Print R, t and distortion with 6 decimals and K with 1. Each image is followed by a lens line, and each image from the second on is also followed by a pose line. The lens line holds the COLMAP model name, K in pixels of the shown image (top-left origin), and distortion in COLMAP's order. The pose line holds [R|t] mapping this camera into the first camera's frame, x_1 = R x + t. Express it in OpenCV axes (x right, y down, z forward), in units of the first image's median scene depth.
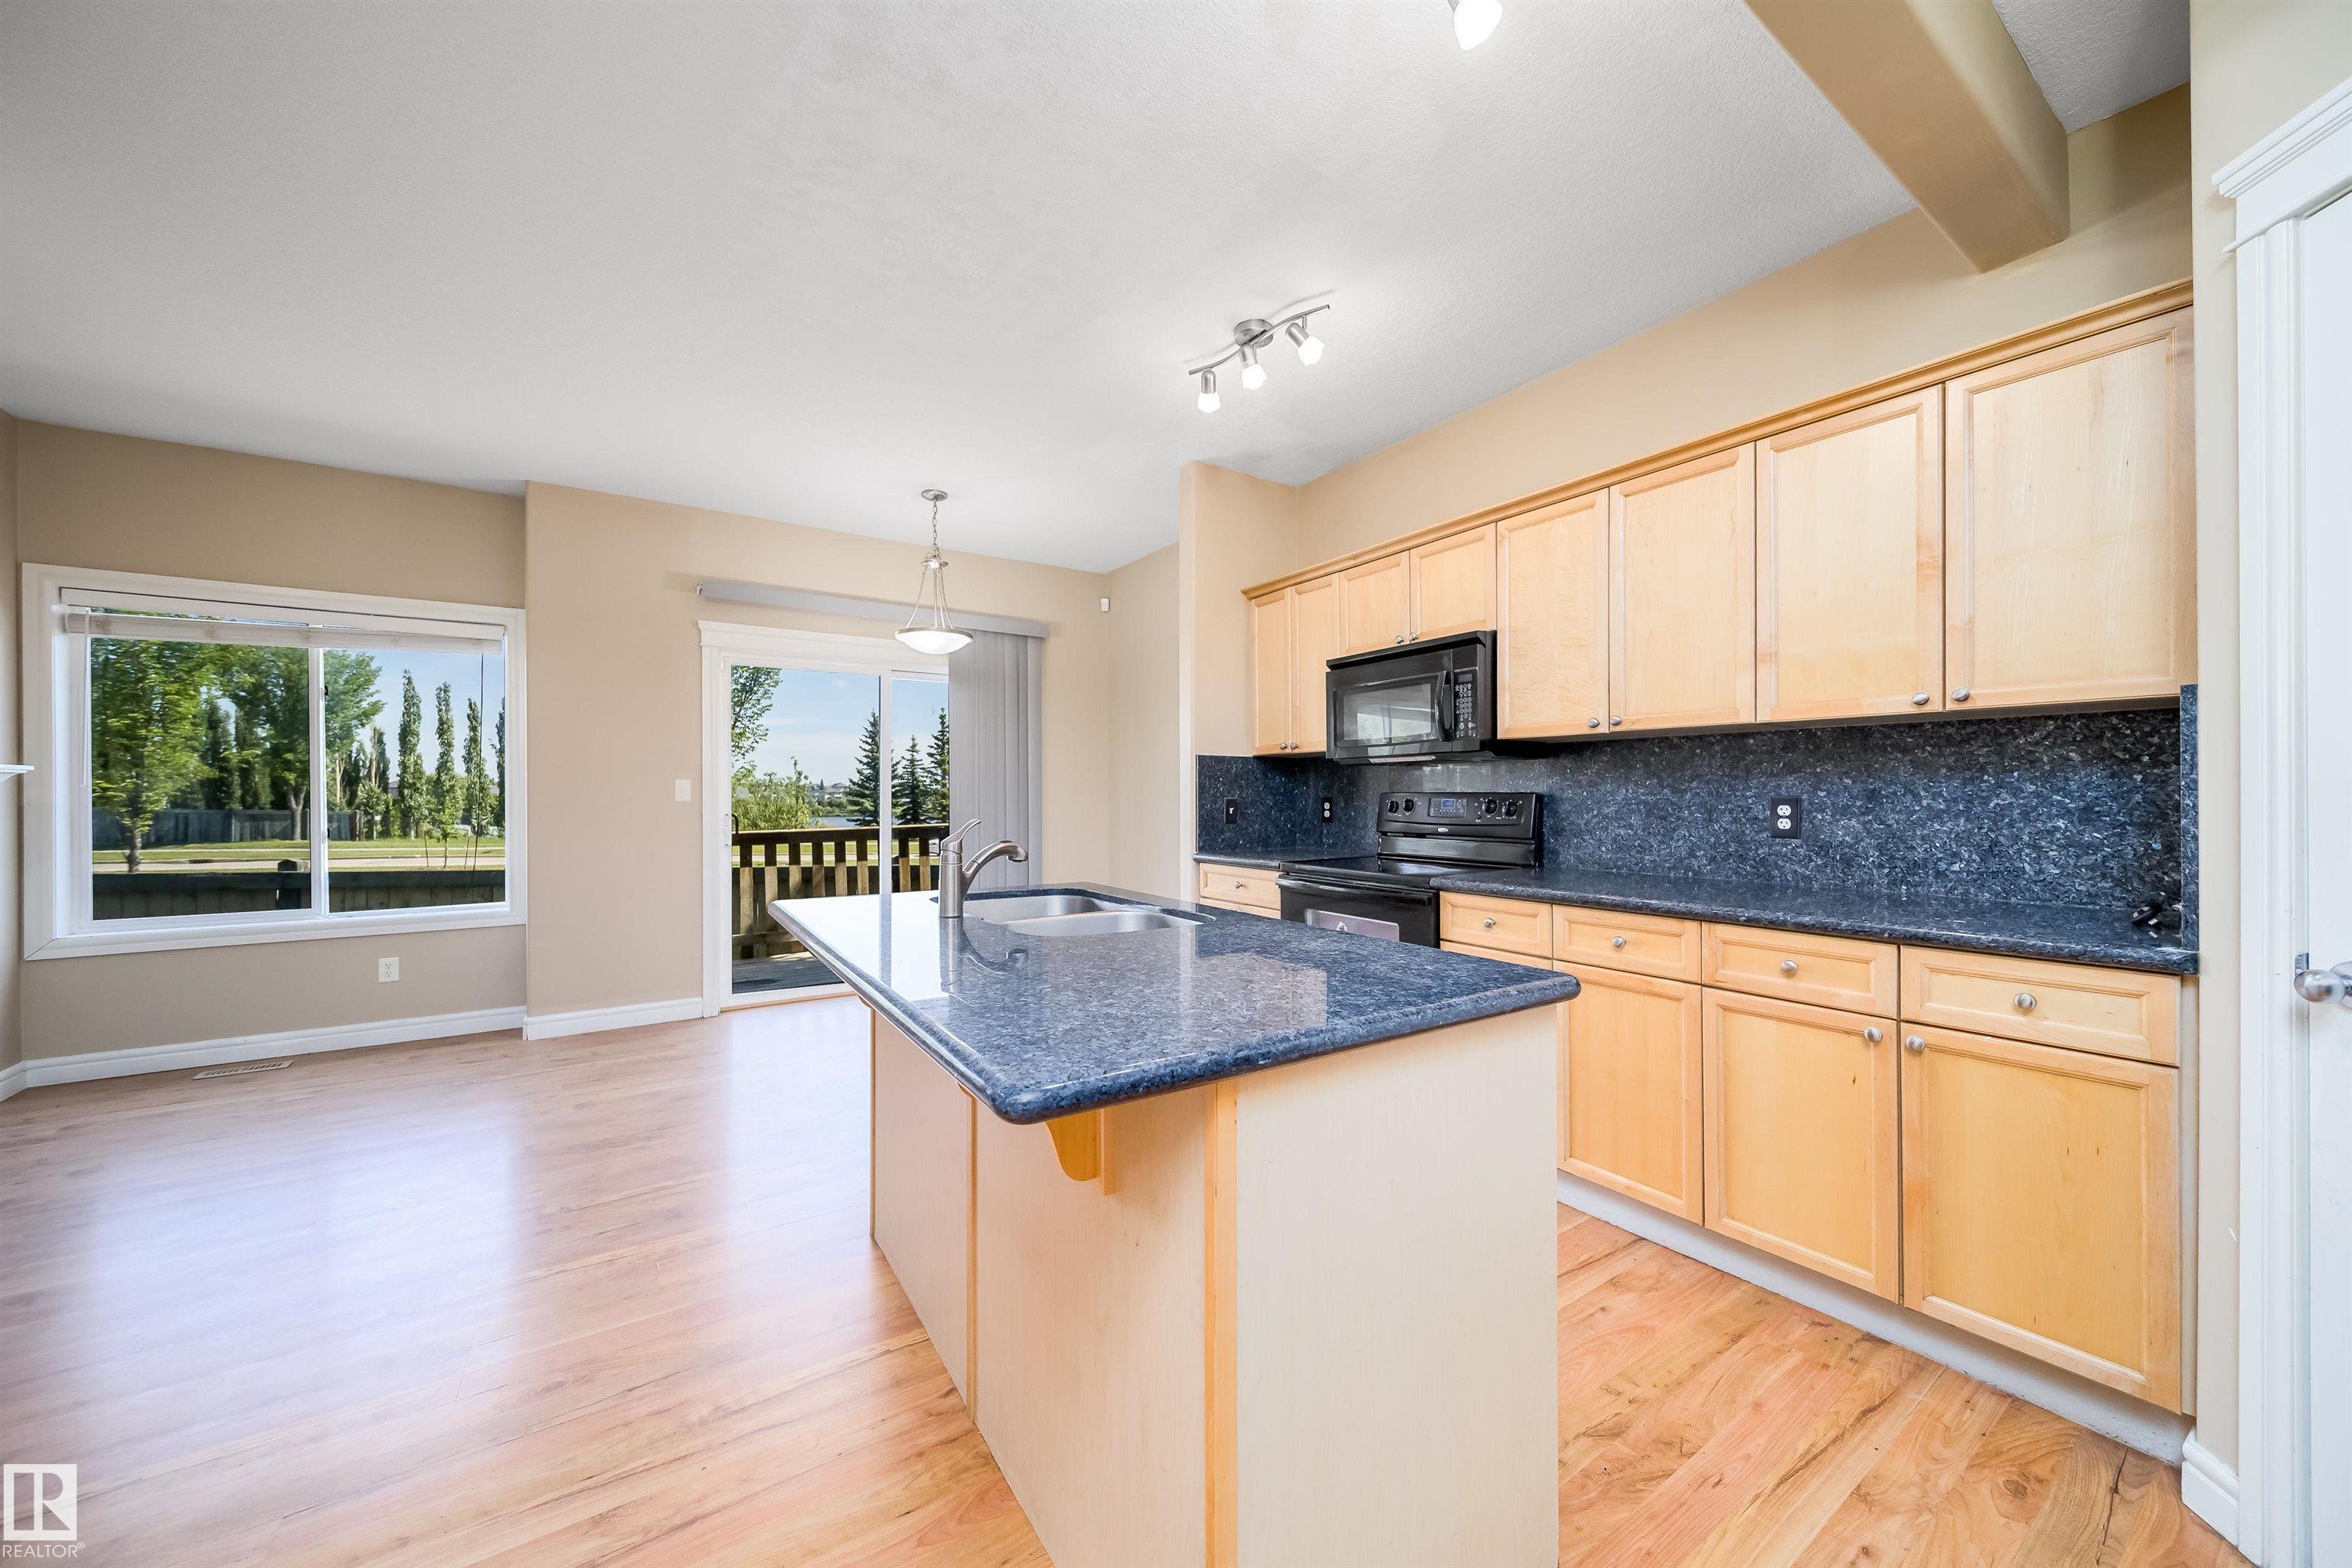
lens RADIAL K [[844.4, 0, 1179.2], [0, 844.4, 787.2], [0, 0, 1]] dist [0.000725, 0.000034]
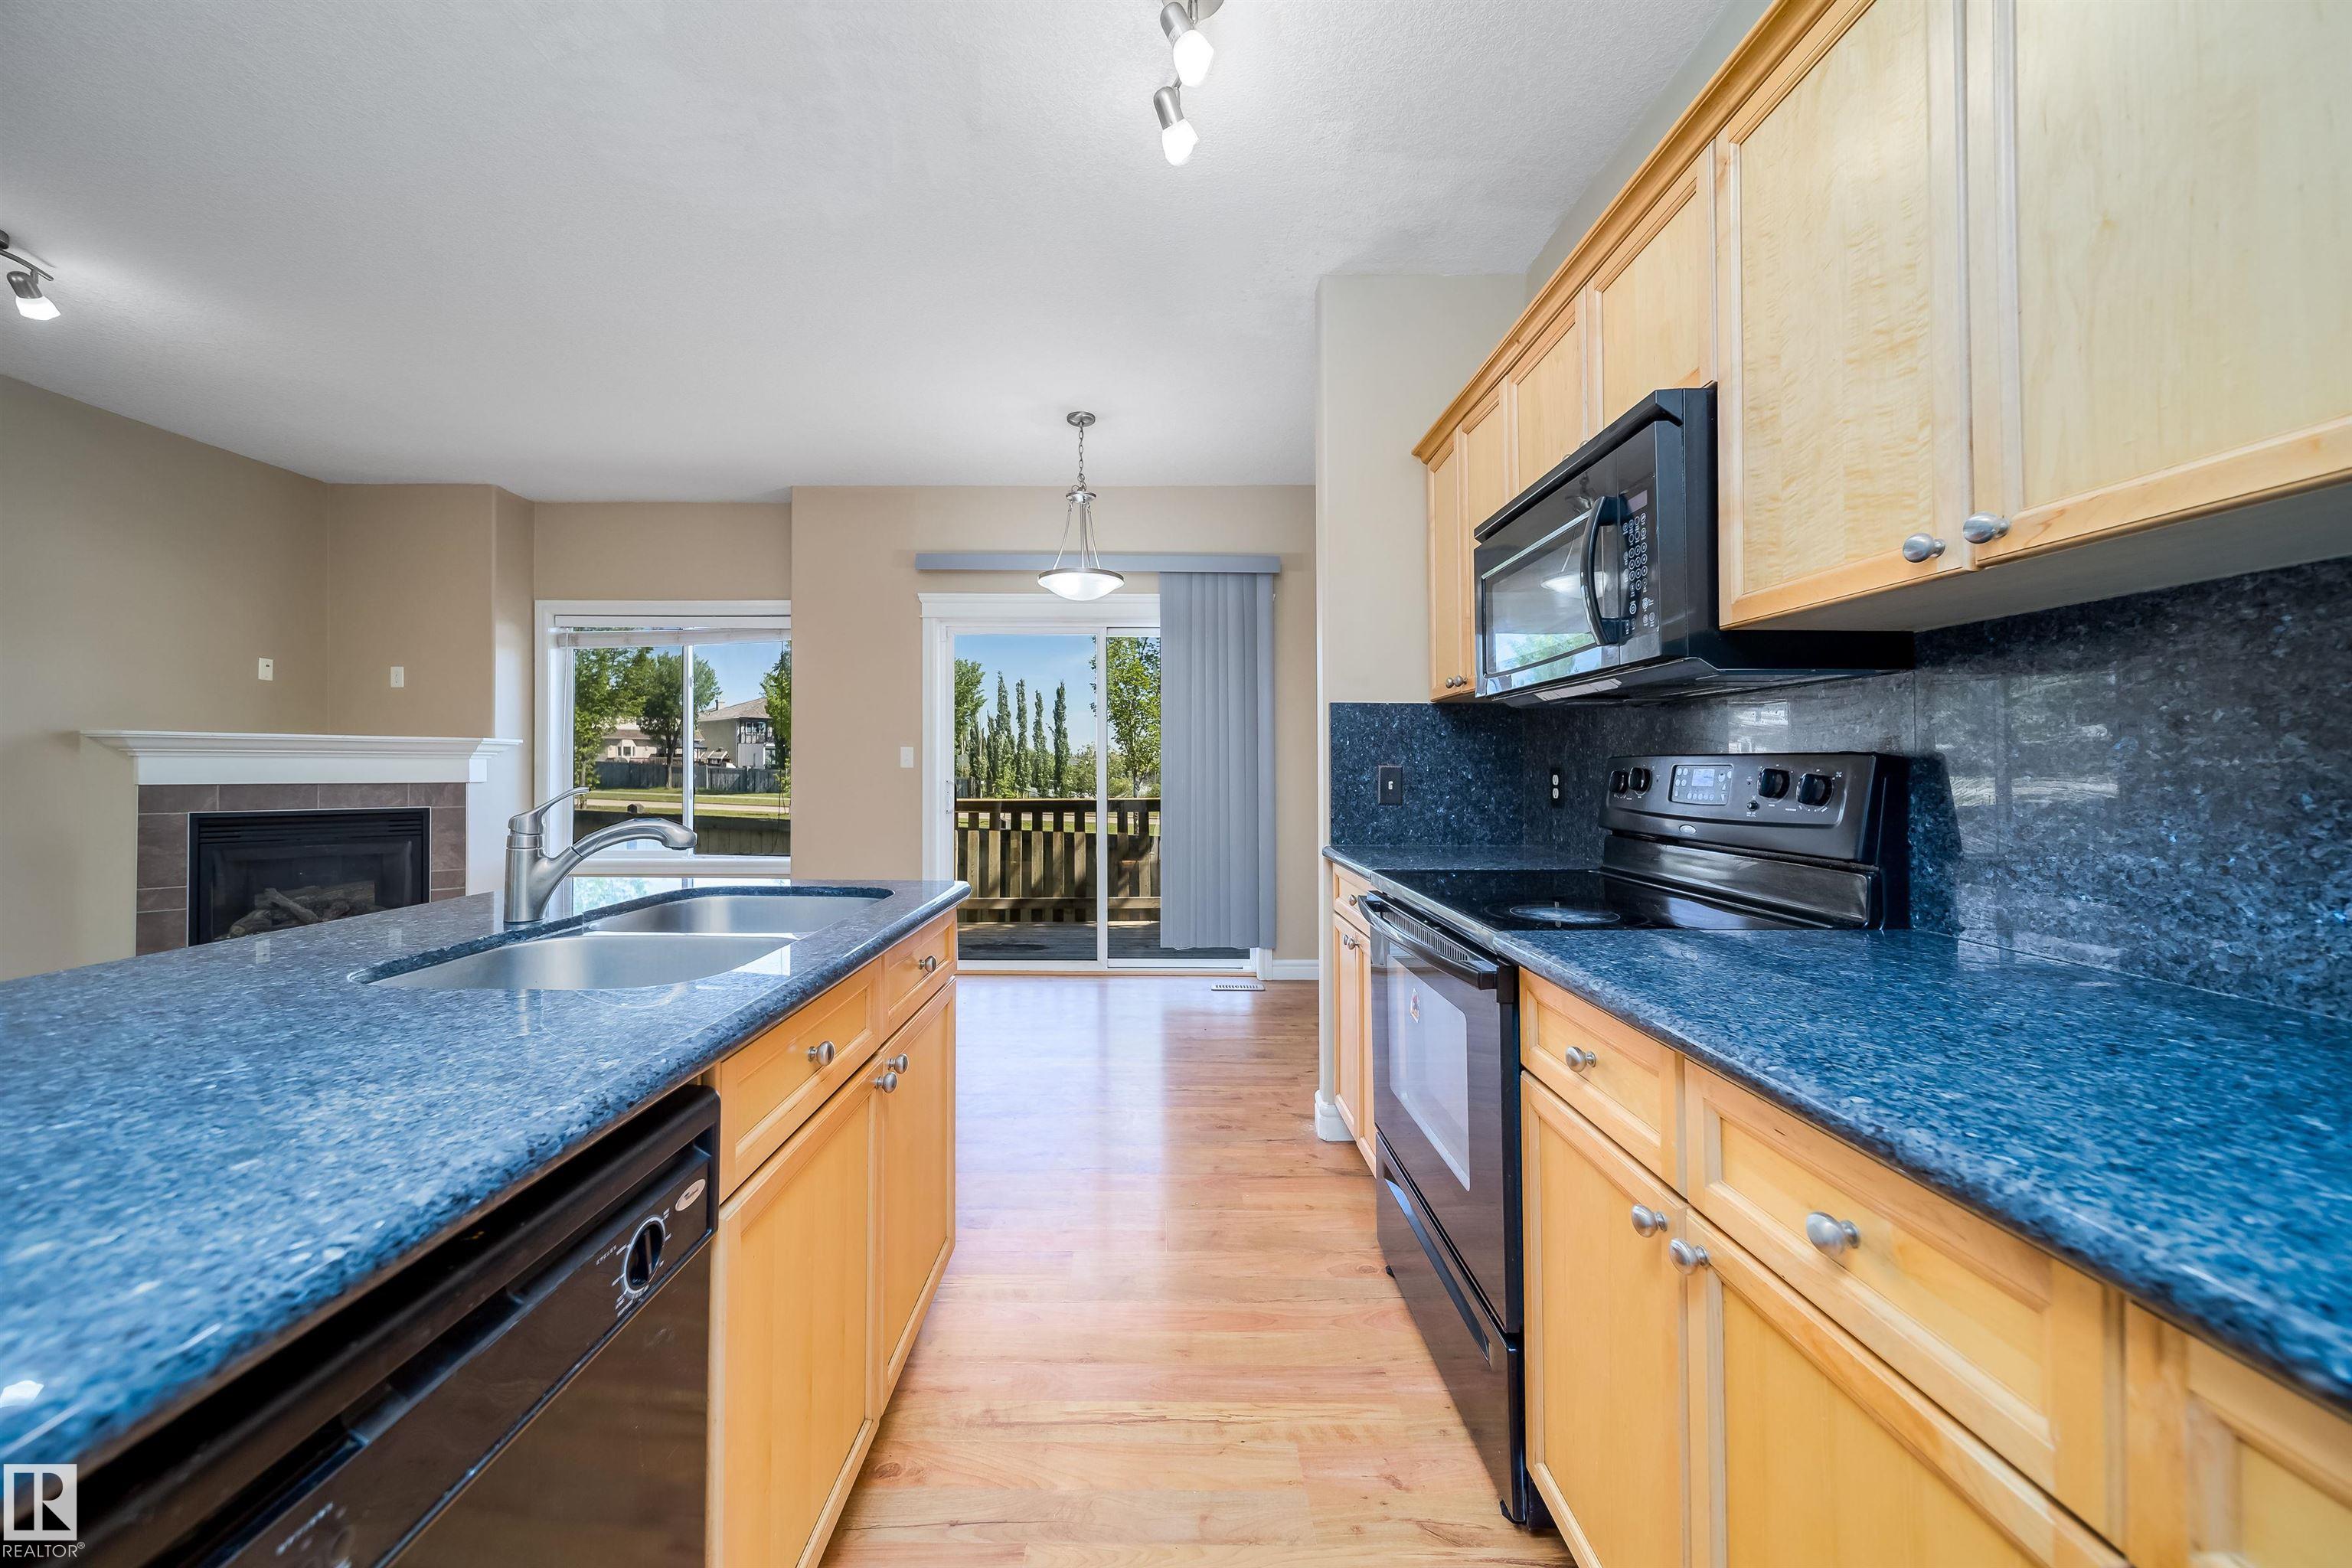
lens RADIAL K [[845.4, 0, 1137.6], [0, 845.4, 750.8], [0, 0, 1]] dist [-0.000061, 0.000049]
pose [[0.821733, -0.005787, -0.569844, 0.276412], [-0.000178, 0.999946, -0.010411, 0.007911], [0.569873, 0.008657, 0.821687, 0.342126]]
